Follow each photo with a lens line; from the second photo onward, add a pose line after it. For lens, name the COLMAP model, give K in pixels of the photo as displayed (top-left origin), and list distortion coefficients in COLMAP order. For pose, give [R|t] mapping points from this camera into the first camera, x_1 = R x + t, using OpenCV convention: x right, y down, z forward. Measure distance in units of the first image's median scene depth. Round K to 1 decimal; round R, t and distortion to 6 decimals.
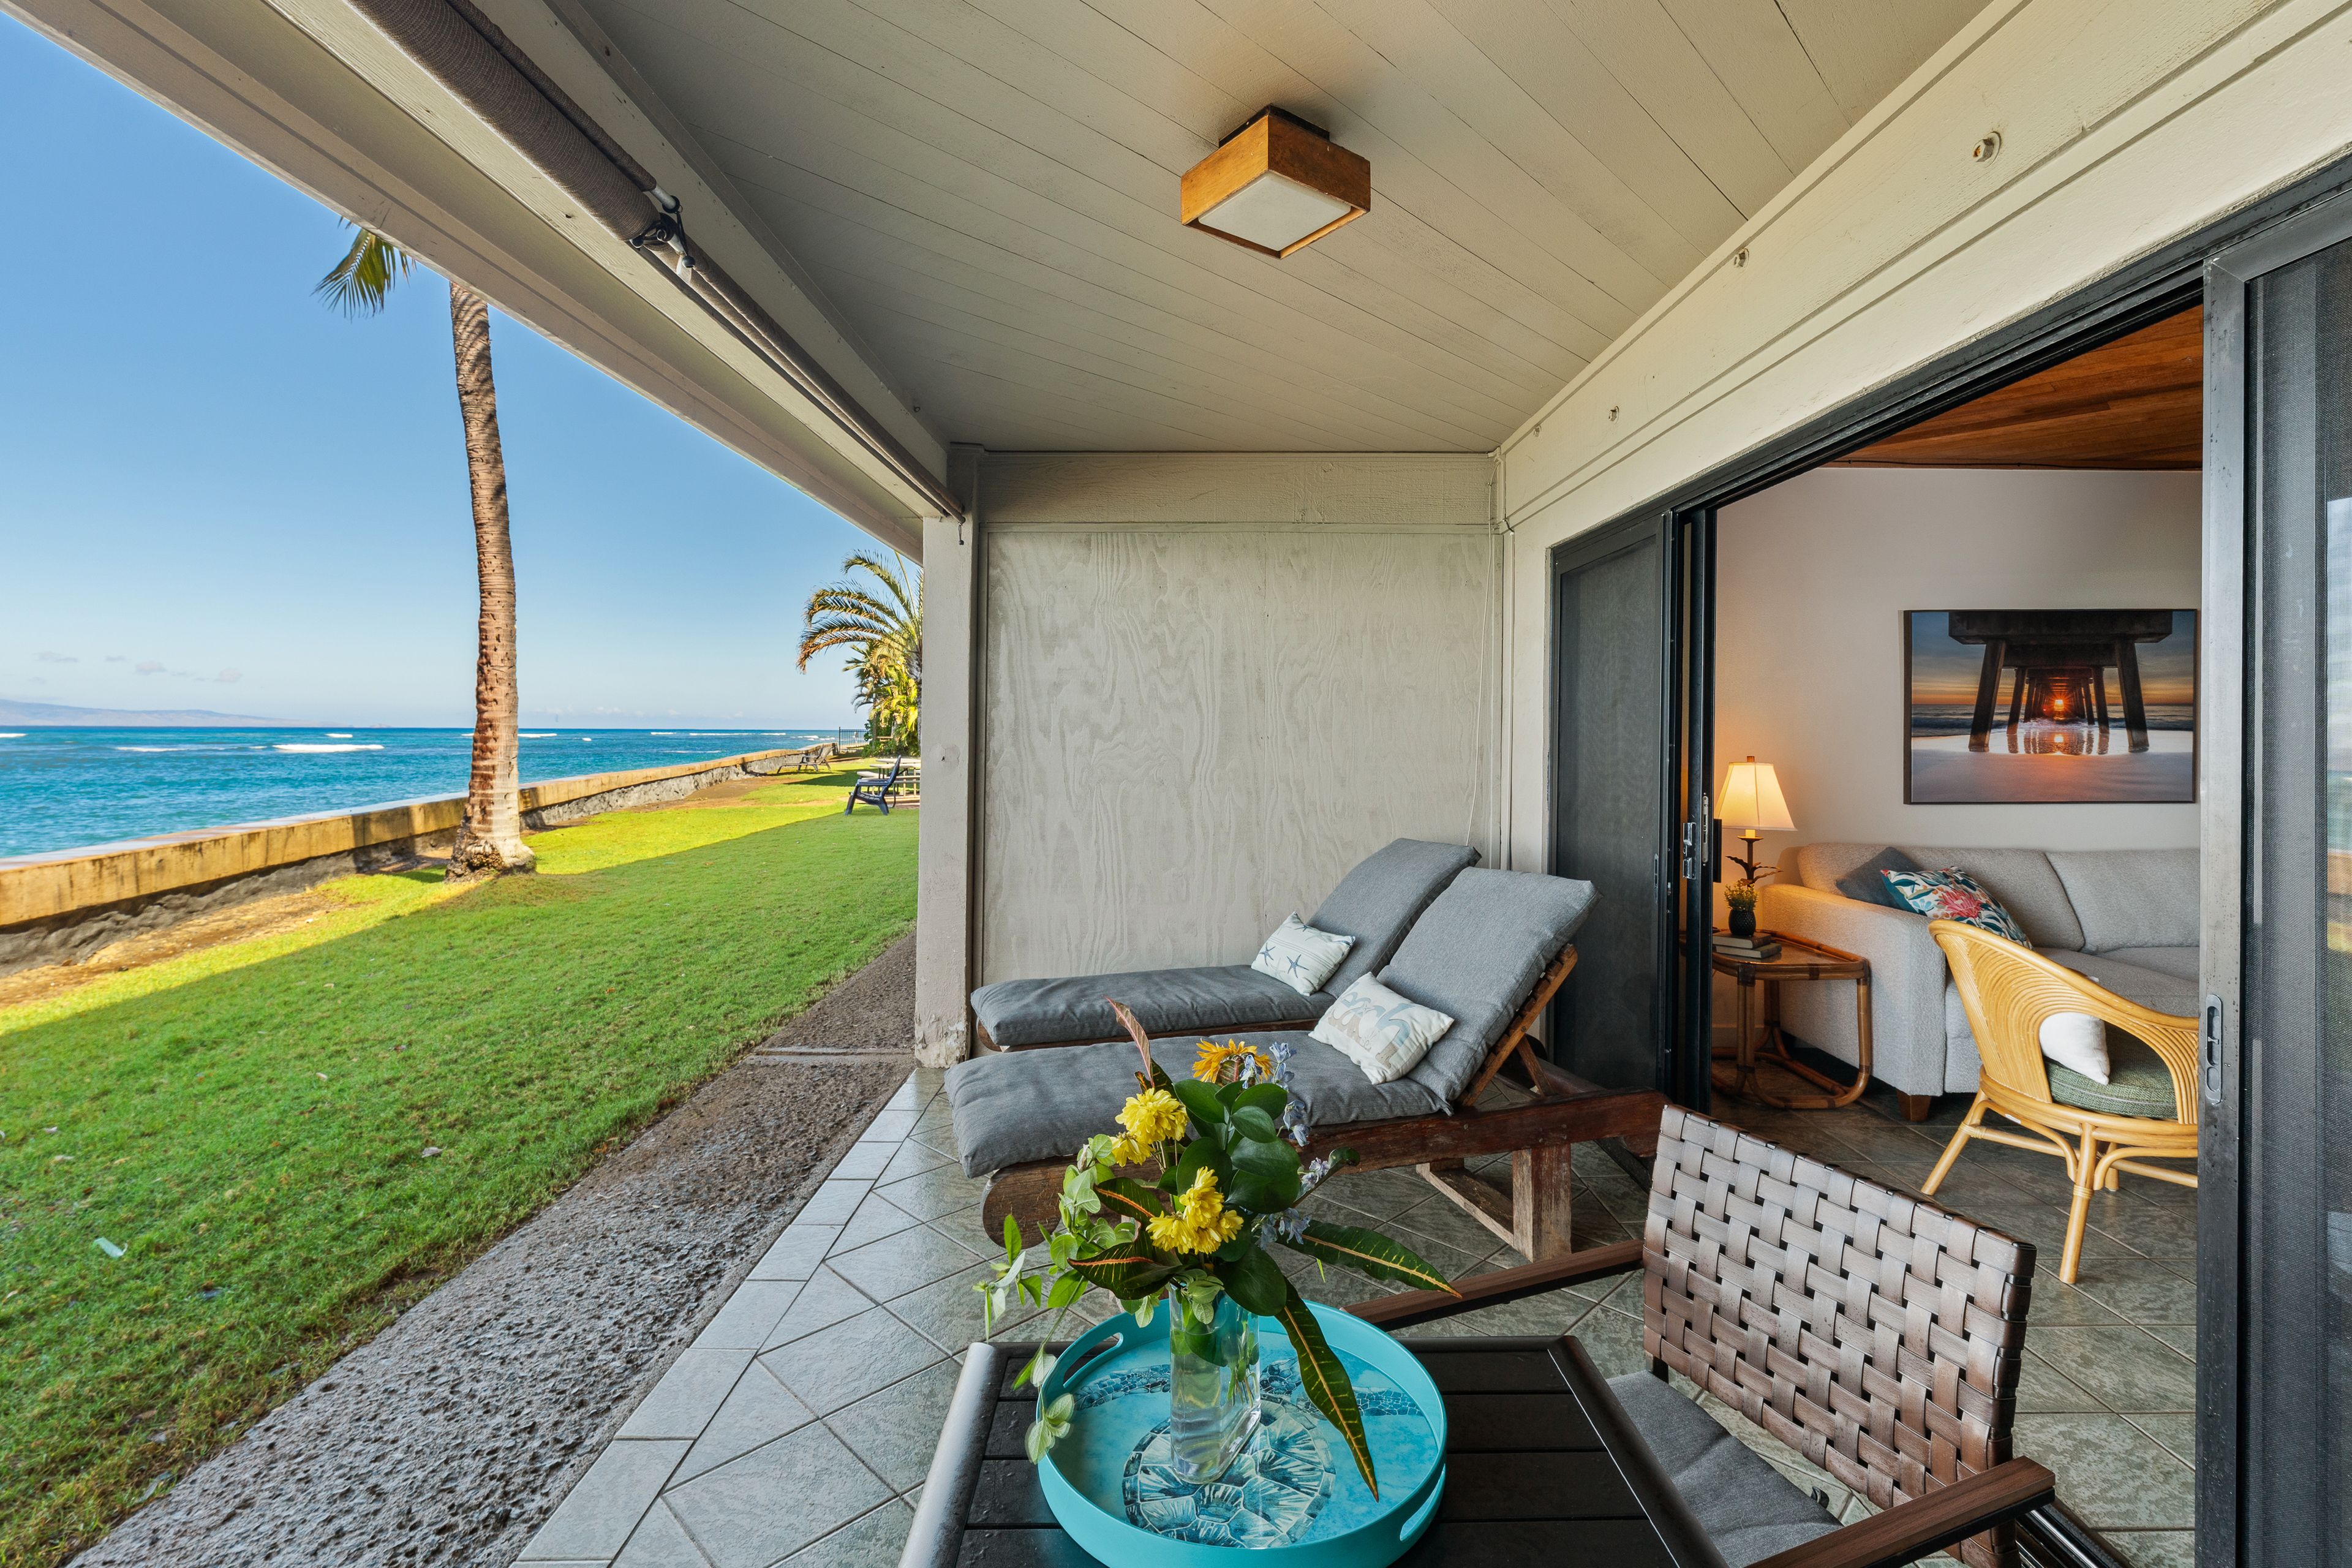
lens RADIAL K [[1104.4, 0, 1202.6], [0, 1104.4, 742.5], [0, 0, 1]] dist [0.001333, 0.000213]
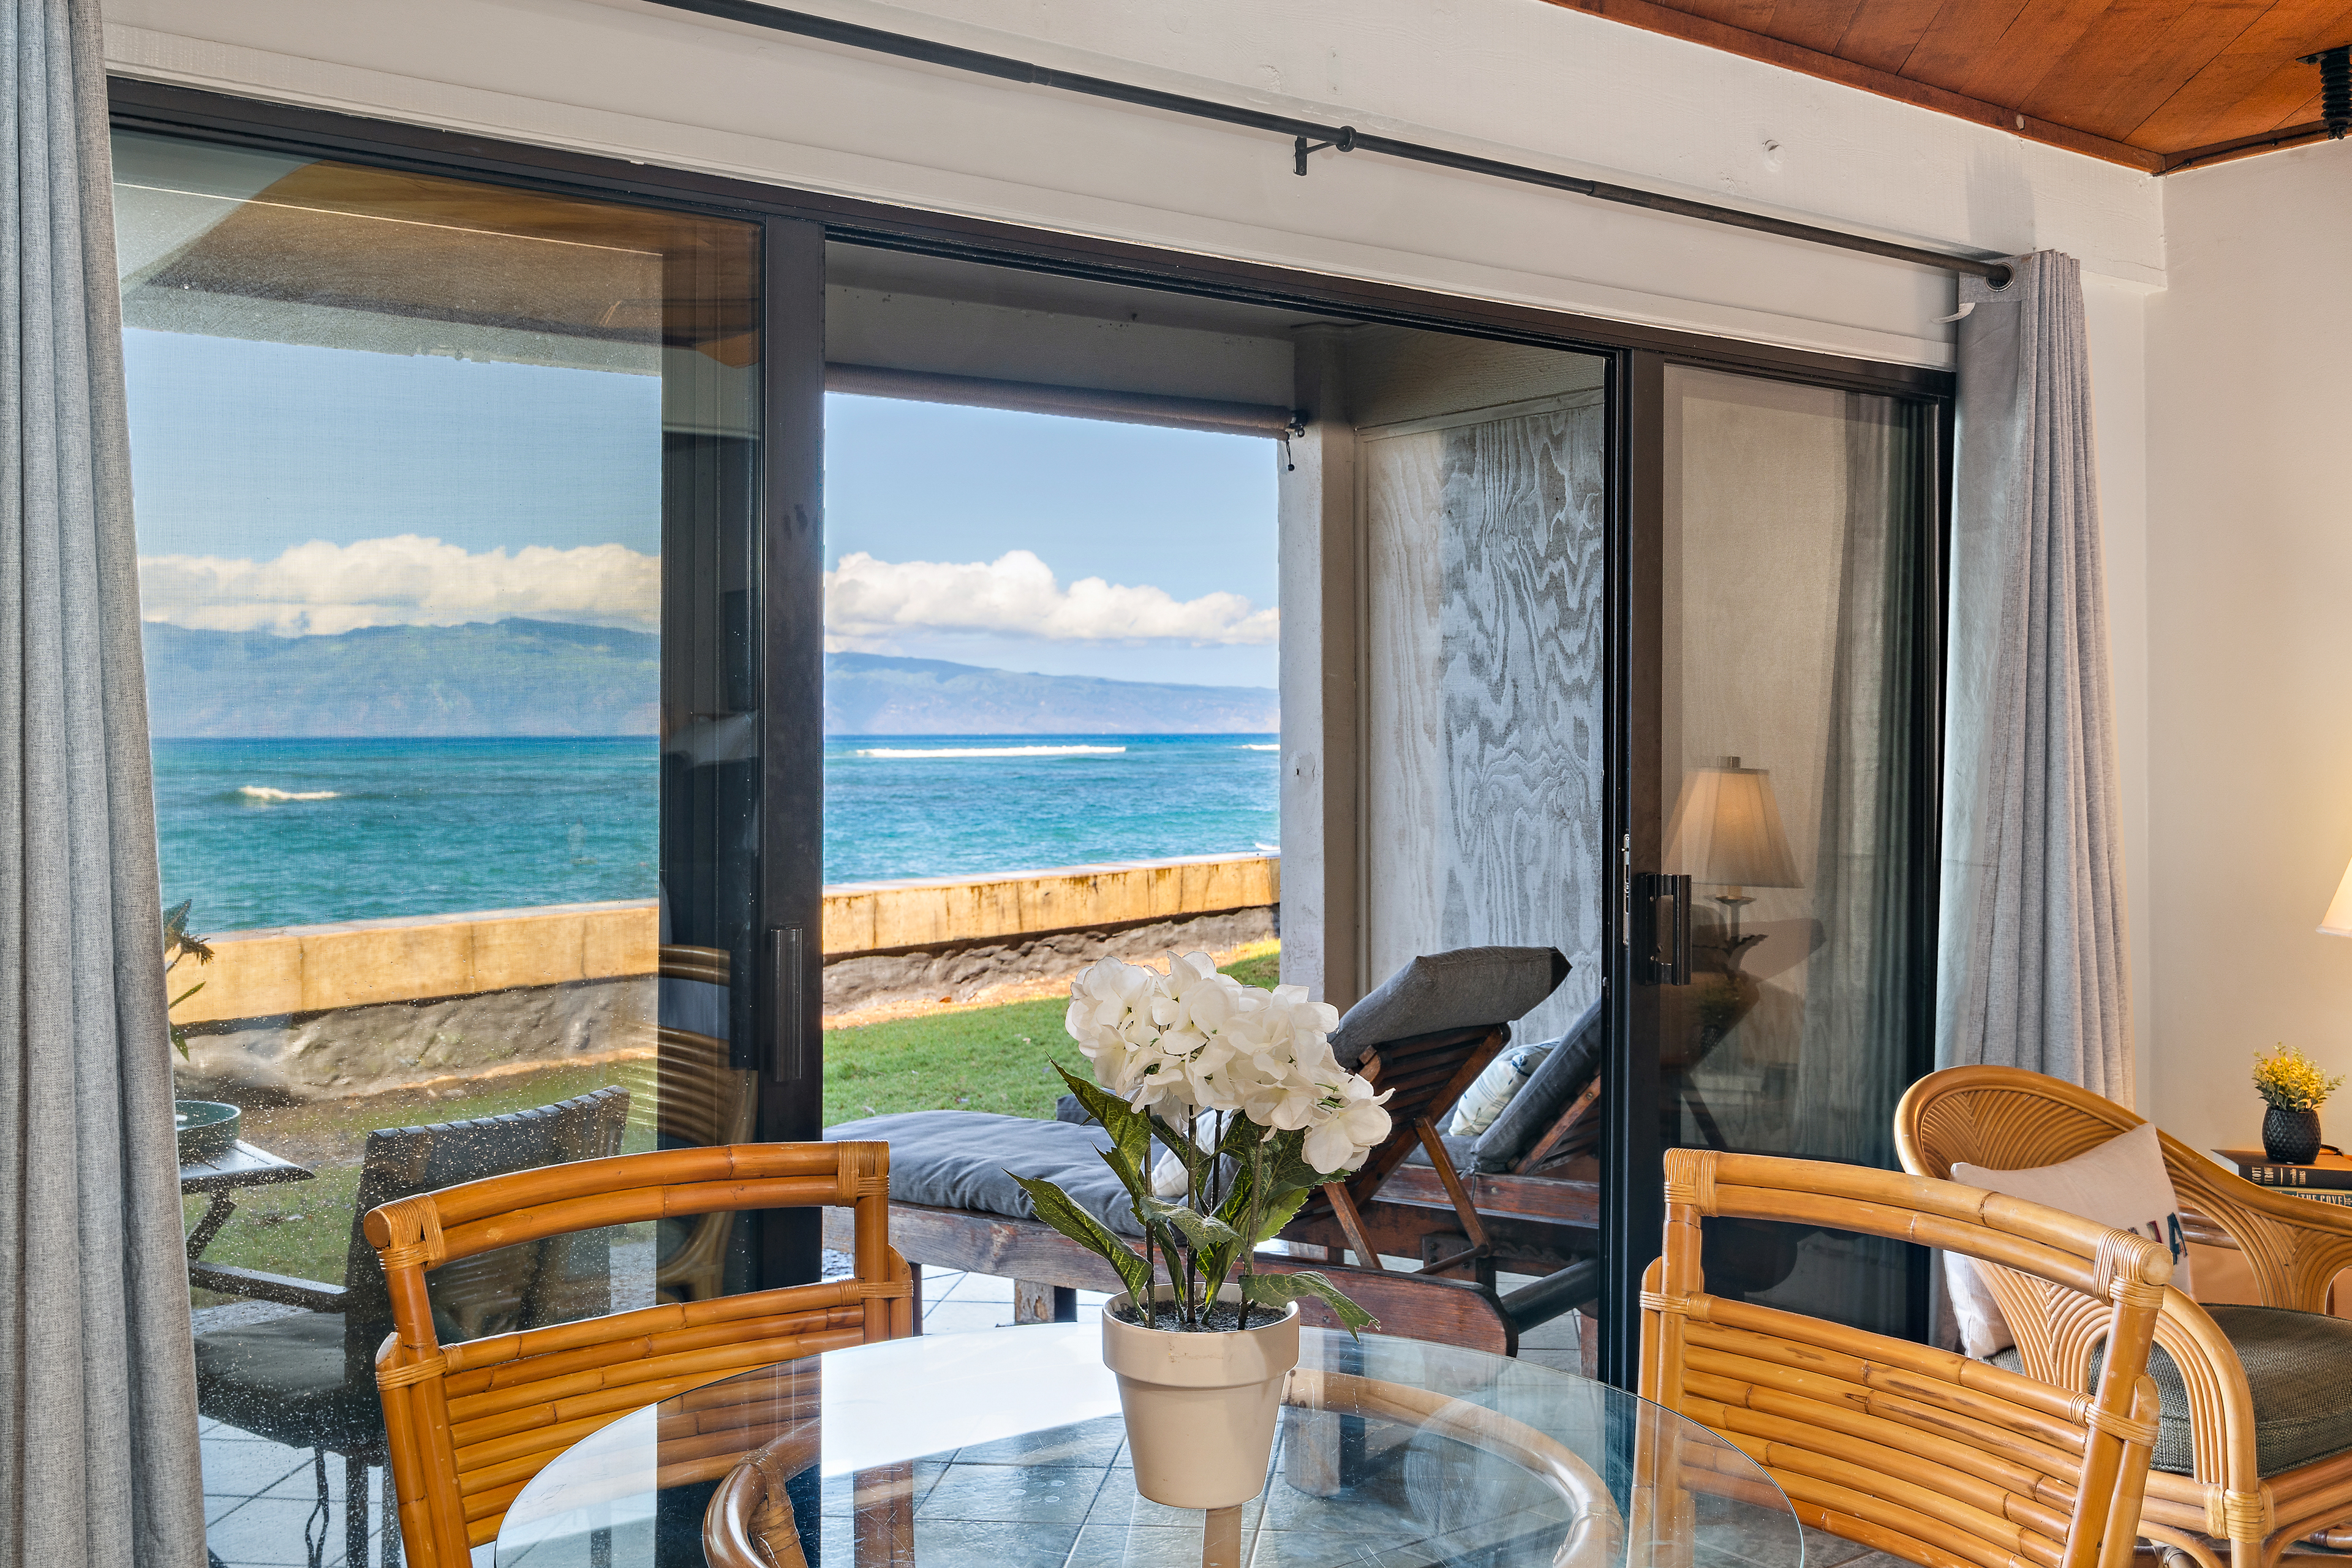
lens RADIAL K [[2295.3, 0, 1182.0], [0, 2295.3, 780.2], [0, 0, 1]] dist [-0.011979, 0.000000]
pose [[0.603187, 0.008003, -0.797560, 0.865461], [-0.000225, 0.999951, 0.009864, 0.005249], [0.797600, -0.005771, 0.603160, 0.049057]]
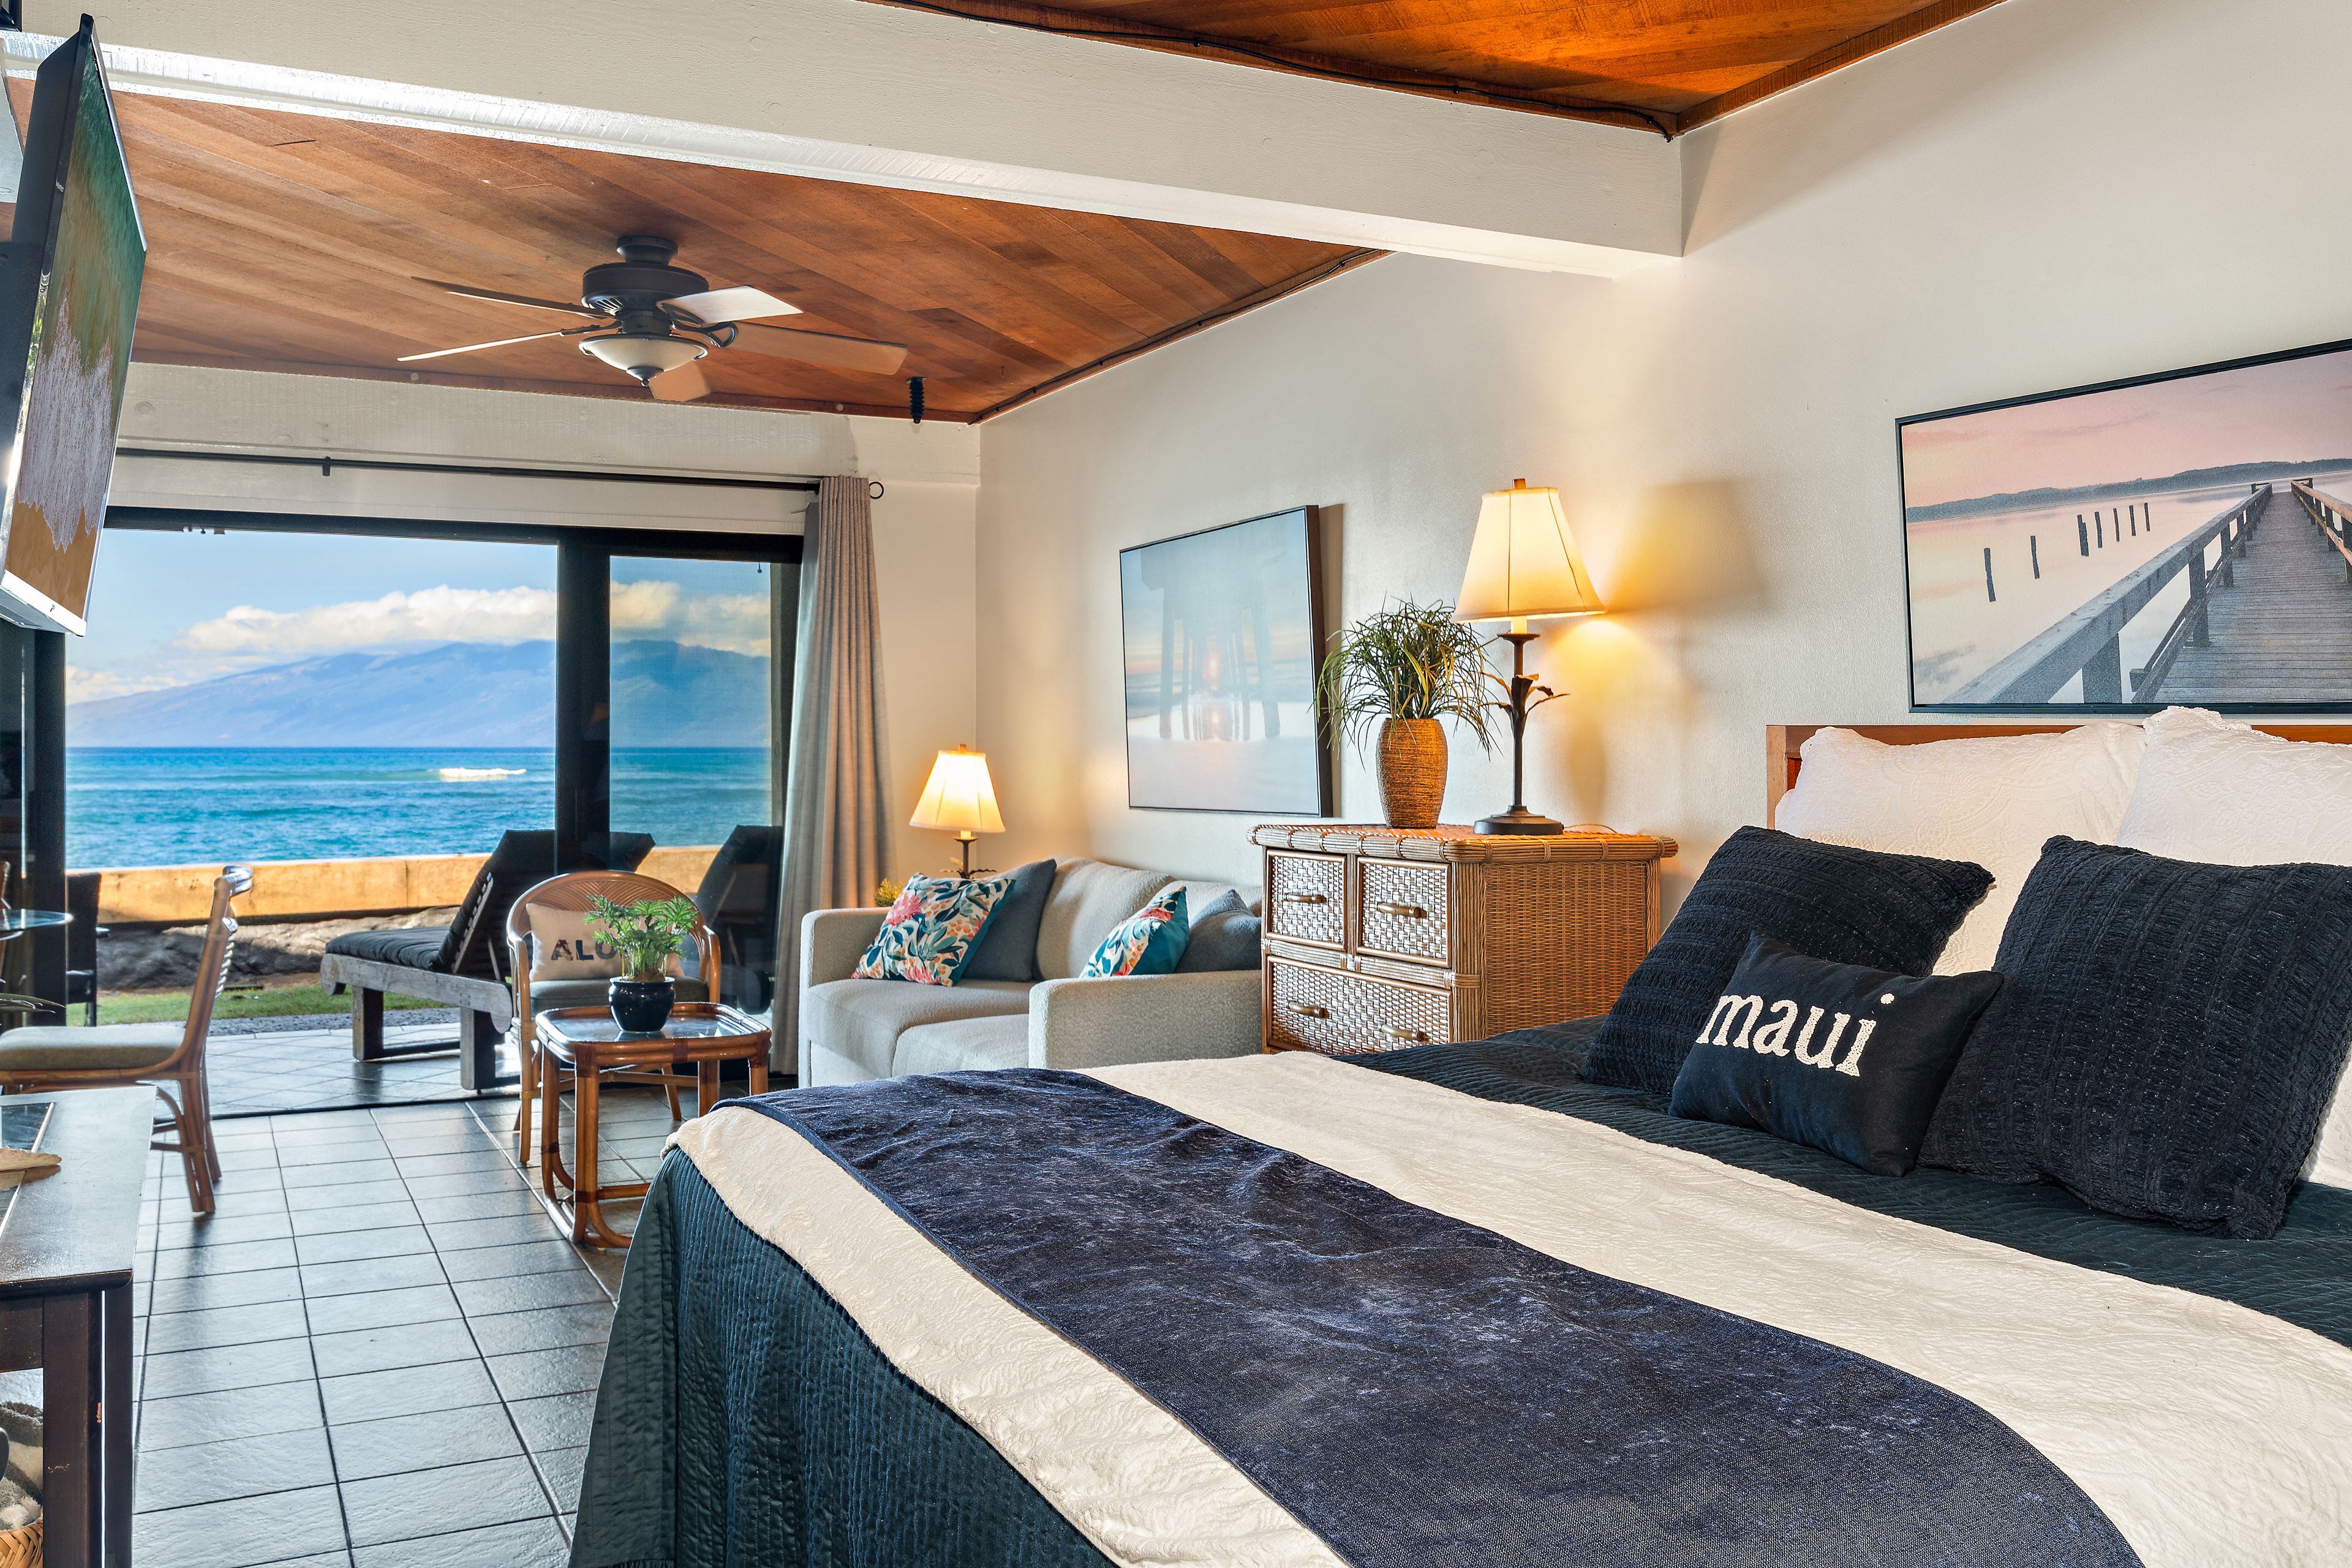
lens RADIAL K [[2043.5, 0, 1179.0], [0, 2043.5, 772.0], [0, 0, 1]] dist [0.008369, 0.001762]
pose [[0.419327, 0.006120, -0.907814, 1.856307], [-0.000371, 0.999978, 0.006570, 0.021135], [0.907835, -0.002418, 0.419321, 0.436225]]
